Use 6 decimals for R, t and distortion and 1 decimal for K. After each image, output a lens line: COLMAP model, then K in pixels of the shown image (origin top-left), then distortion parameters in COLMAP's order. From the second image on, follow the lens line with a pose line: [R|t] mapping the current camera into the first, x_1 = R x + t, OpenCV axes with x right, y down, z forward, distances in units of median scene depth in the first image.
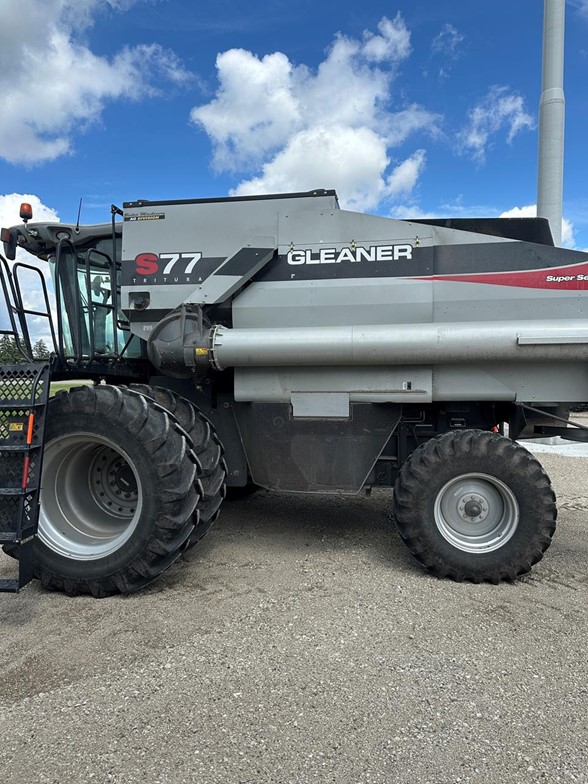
lens RADIAL K [[552.5, 0, 316.5], [0, 552.5, 400.9], [0, 0, 1]] dist [0.083418, -0.054633]
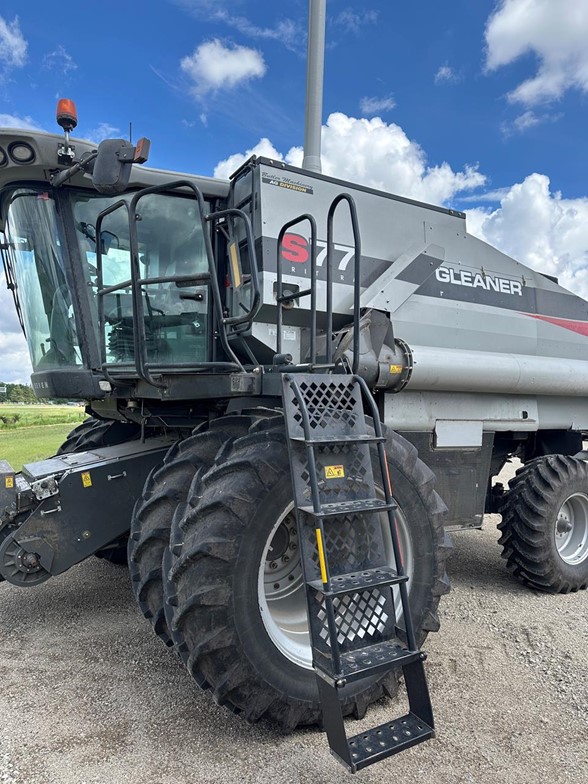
lens RADIAL K [[550.1, 0, 290.9], [0, 550.1, 404.8], [0, 0, 1]] dist [0.009980, 0.003129]
pose [[0.765894, 0.025708, 0.642452, -0.822336], [0.004903, 0.998938, -0.045818, -0.001104], [-0.642948, 0.038242, 0.764955, 0.477567]]
